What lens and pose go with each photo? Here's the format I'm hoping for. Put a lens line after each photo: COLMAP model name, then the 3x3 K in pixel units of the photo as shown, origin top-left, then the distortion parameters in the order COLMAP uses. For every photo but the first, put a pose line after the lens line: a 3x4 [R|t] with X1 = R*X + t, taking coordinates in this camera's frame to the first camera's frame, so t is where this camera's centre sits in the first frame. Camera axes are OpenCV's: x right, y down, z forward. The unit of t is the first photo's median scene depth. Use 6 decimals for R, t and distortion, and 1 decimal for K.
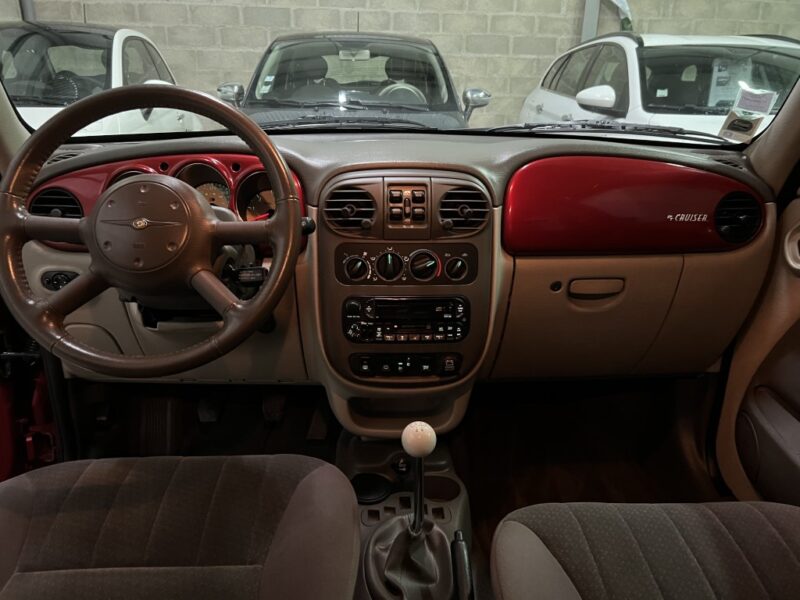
lens RADIAL K [[596.4, 0, 402.4], [0, 596.4, 278.7], [0, 0, 1]] dist [0.047678, -0.049164]
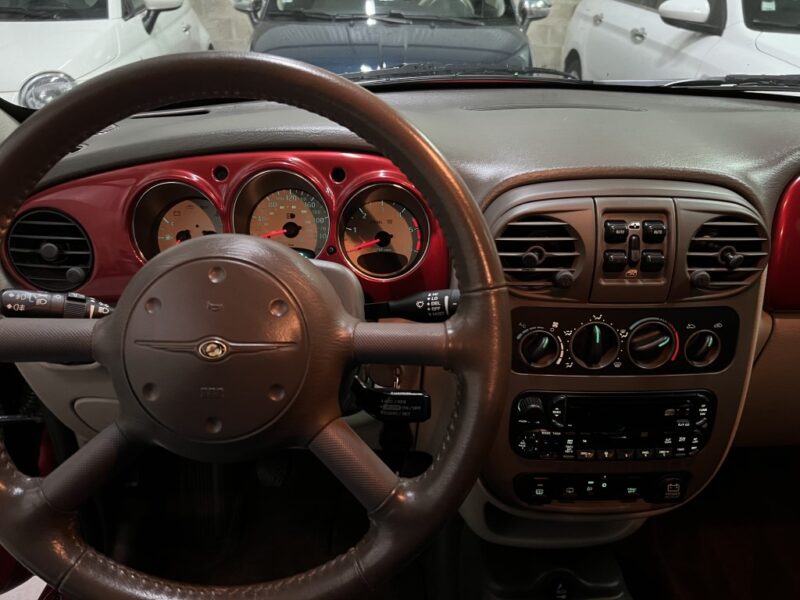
lens RADIAL K [[615.5, 0, 400.3], [0, 615.5, 282.0], [0, 0, 1]] dist [0.008005, -0.003758]
pose [[0.999736, 0.011848, -0.019711, -0.205200], [-0.009055, 0.990635, 0.136234, -0.166108], [0.021141, -0.136019, 0.990481, 0.381949]]
